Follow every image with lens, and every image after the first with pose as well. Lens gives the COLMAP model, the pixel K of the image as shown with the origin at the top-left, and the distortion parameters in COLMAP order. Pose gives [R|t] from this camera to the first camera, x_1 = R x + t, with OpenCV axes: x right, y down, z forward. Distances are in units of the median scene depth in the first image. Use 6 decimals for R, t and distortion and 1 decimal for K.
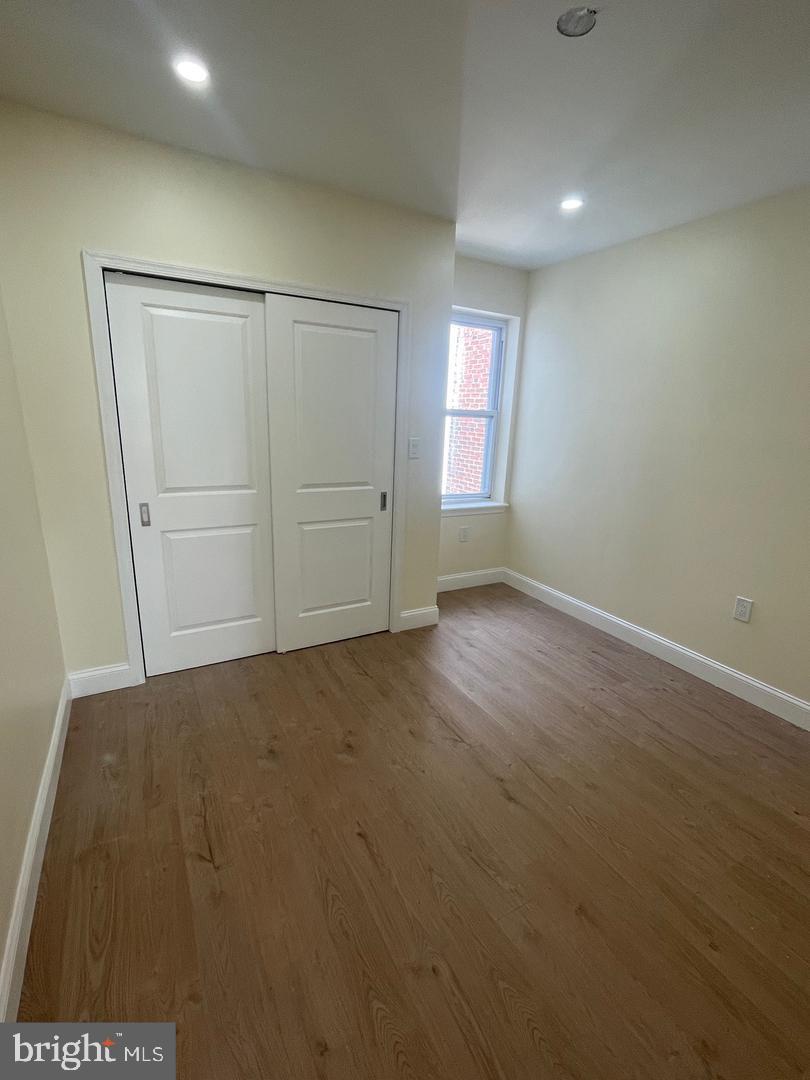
lens RADIAL K [[494.2, 0, 404.4], [0, 494.2, 533.1], [0, 0, 1]] dist [-0.000802, 0.000553]
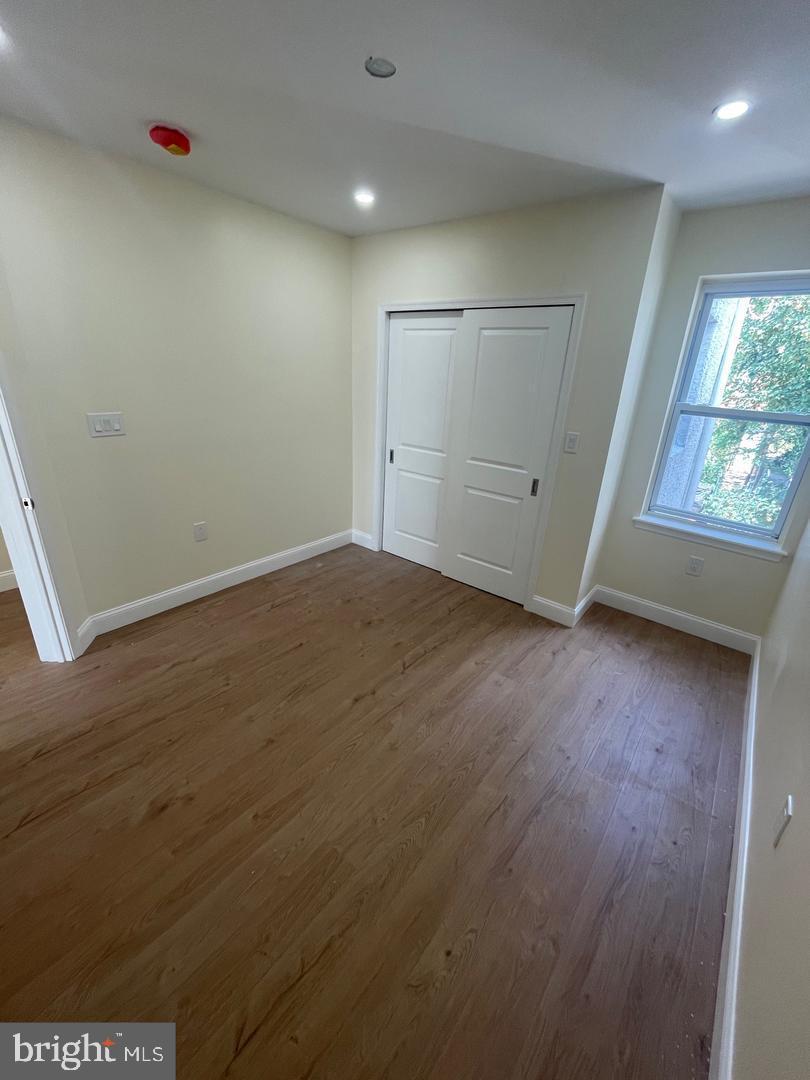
lens RADIAL K [[439.3, 0, 402.4], [0, 439.3, 533.2], [0, 0, 1]] dist [-0.000918, 0.000990]
pose [[0.367917, 0.309637, -0.876791, 0.867985], [-0.262122, 0.939225, 0.221694, -0.128697], [0.892149, 0.148262, 0.426719, 0.411931]]
